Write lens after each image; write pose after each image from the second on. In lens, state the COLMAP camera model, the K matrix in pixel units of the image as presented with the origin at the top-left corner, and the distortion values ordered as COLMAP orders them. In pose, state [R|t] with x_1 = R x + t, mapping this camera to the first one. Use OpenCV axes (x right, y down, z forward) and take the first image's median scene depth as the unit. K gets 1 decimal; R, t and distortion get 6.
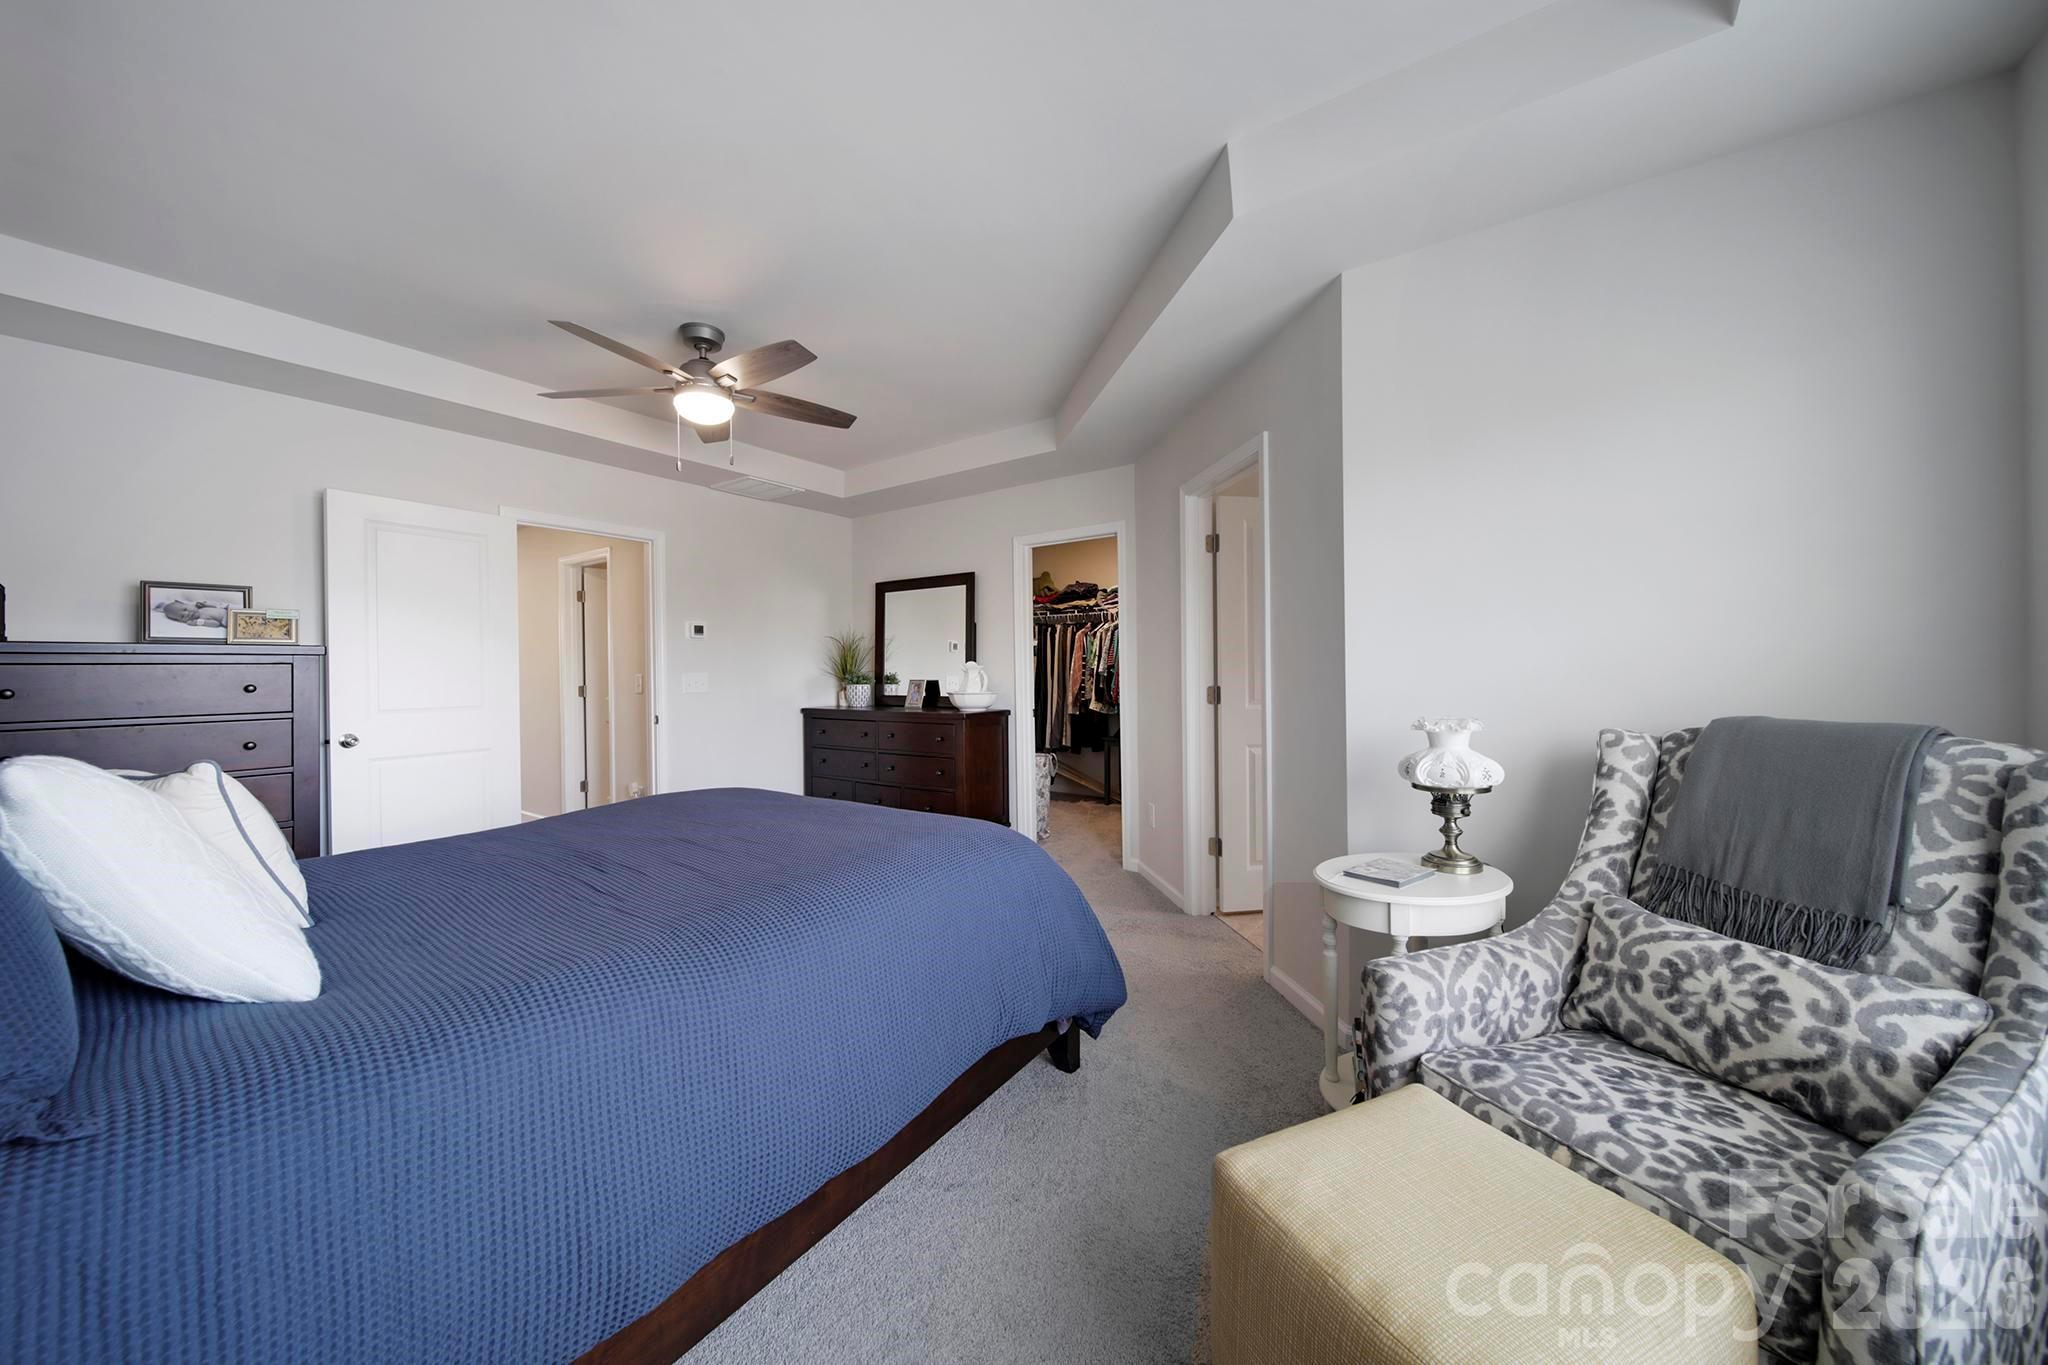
lens RADIAL K [[713.4, 0, 1026.0], [0, 713.4, 672.4], [0, 0, 1]] dist [-0.000470, -0.001483]
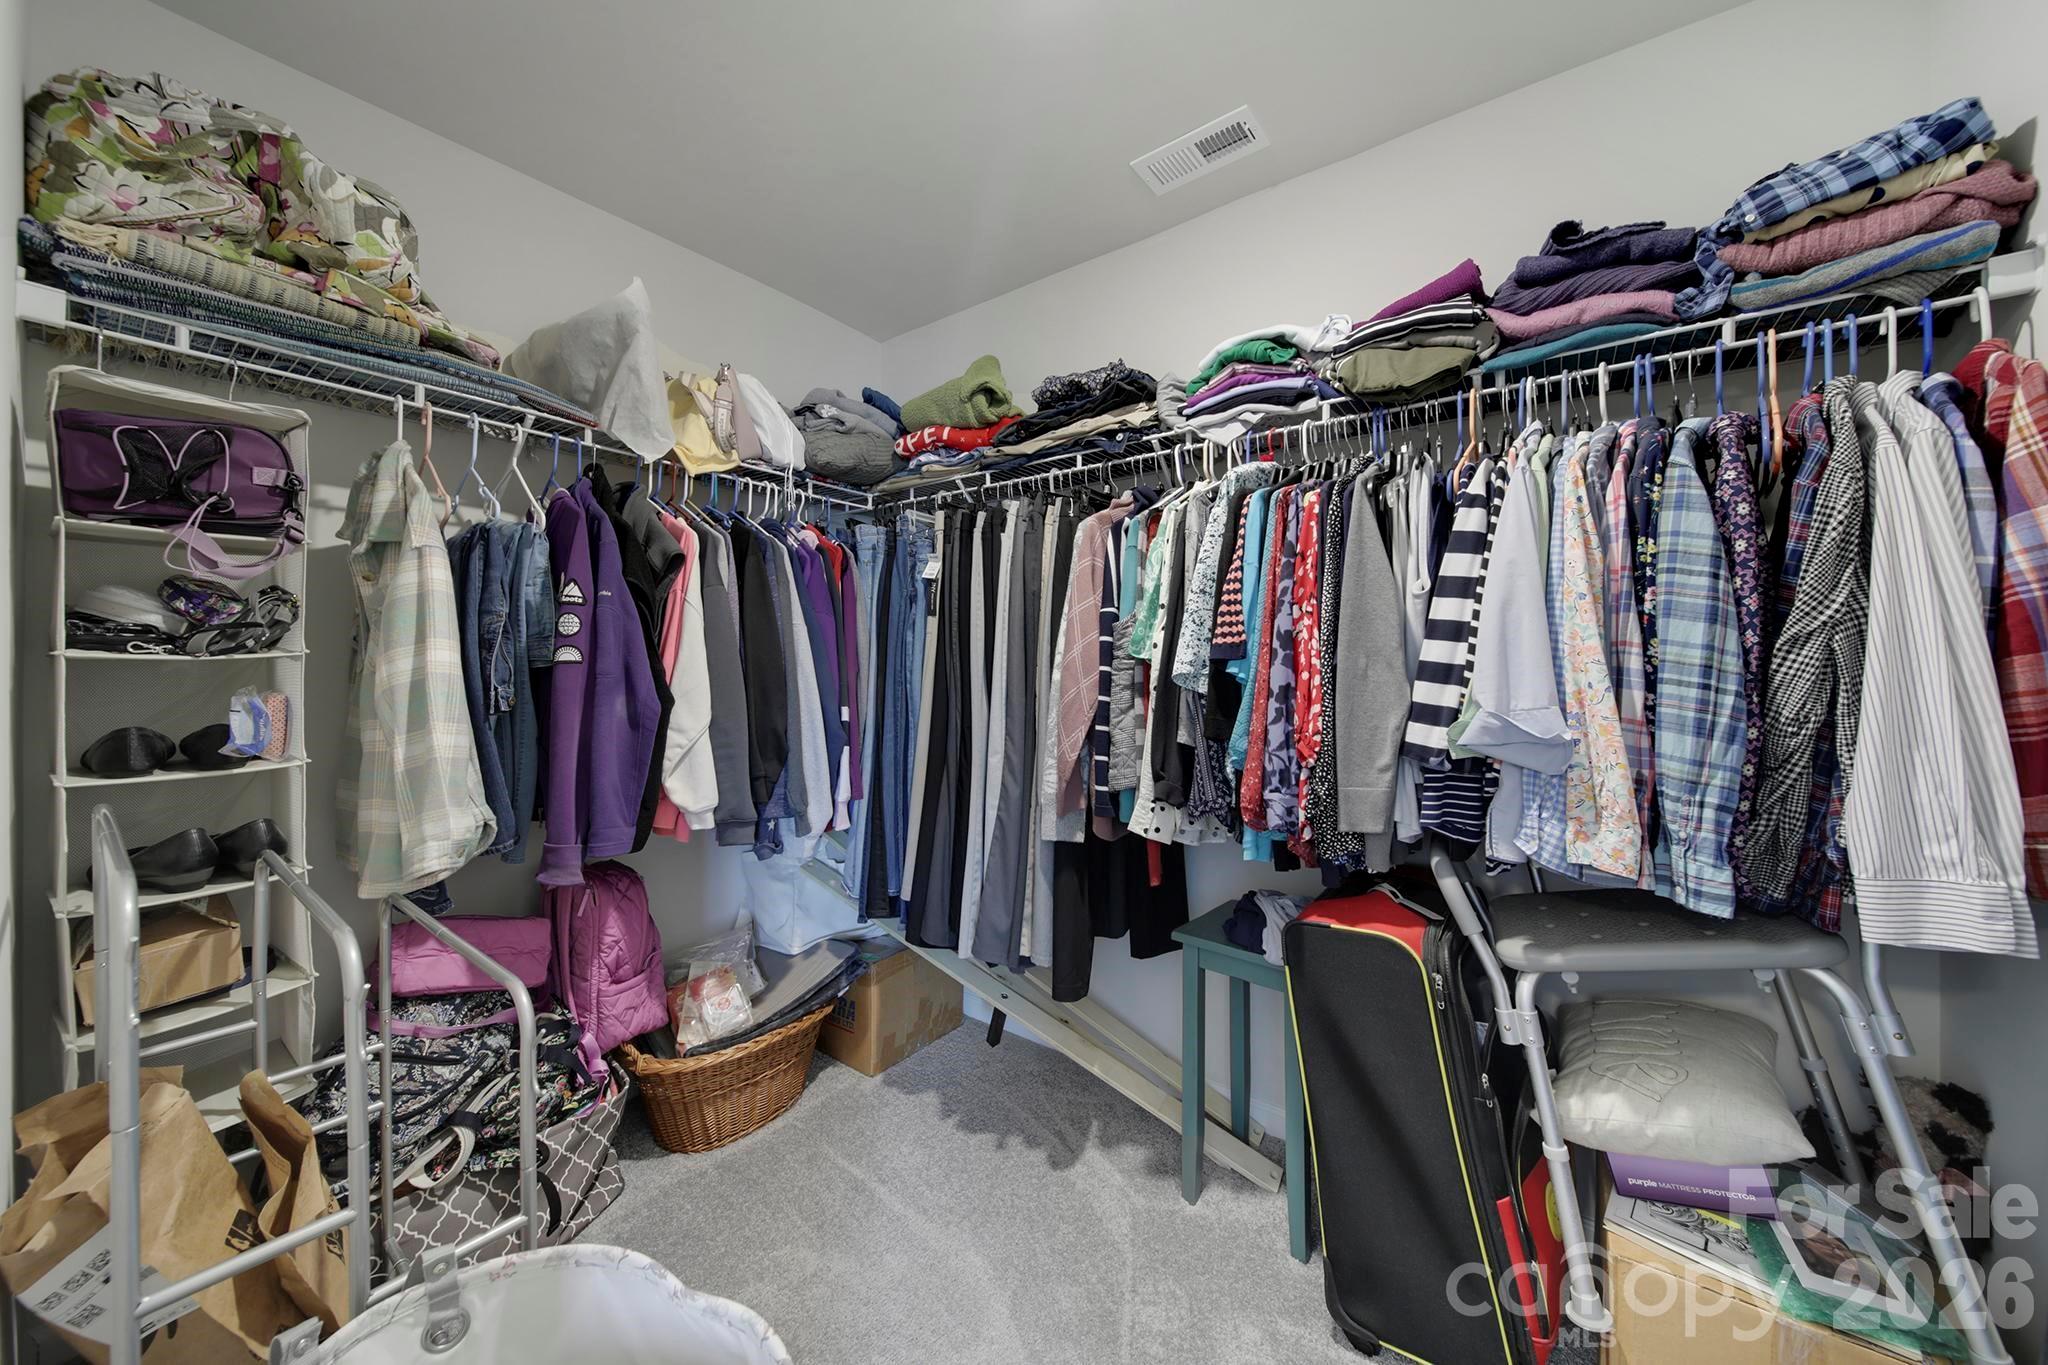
lens RADIAL K [[713.4, 0, 1019.4], [0, 713.4, 662.7], [0, 0, 1]] dist [-0.000470, -0.001483]
pose [[0.999573, 0.011956, -0.026672, 0.056706], [-0.012270, 0.999857, -0.011641, -0.001446], [0.026529, 0.011963, 0.999576, 0.741120]]
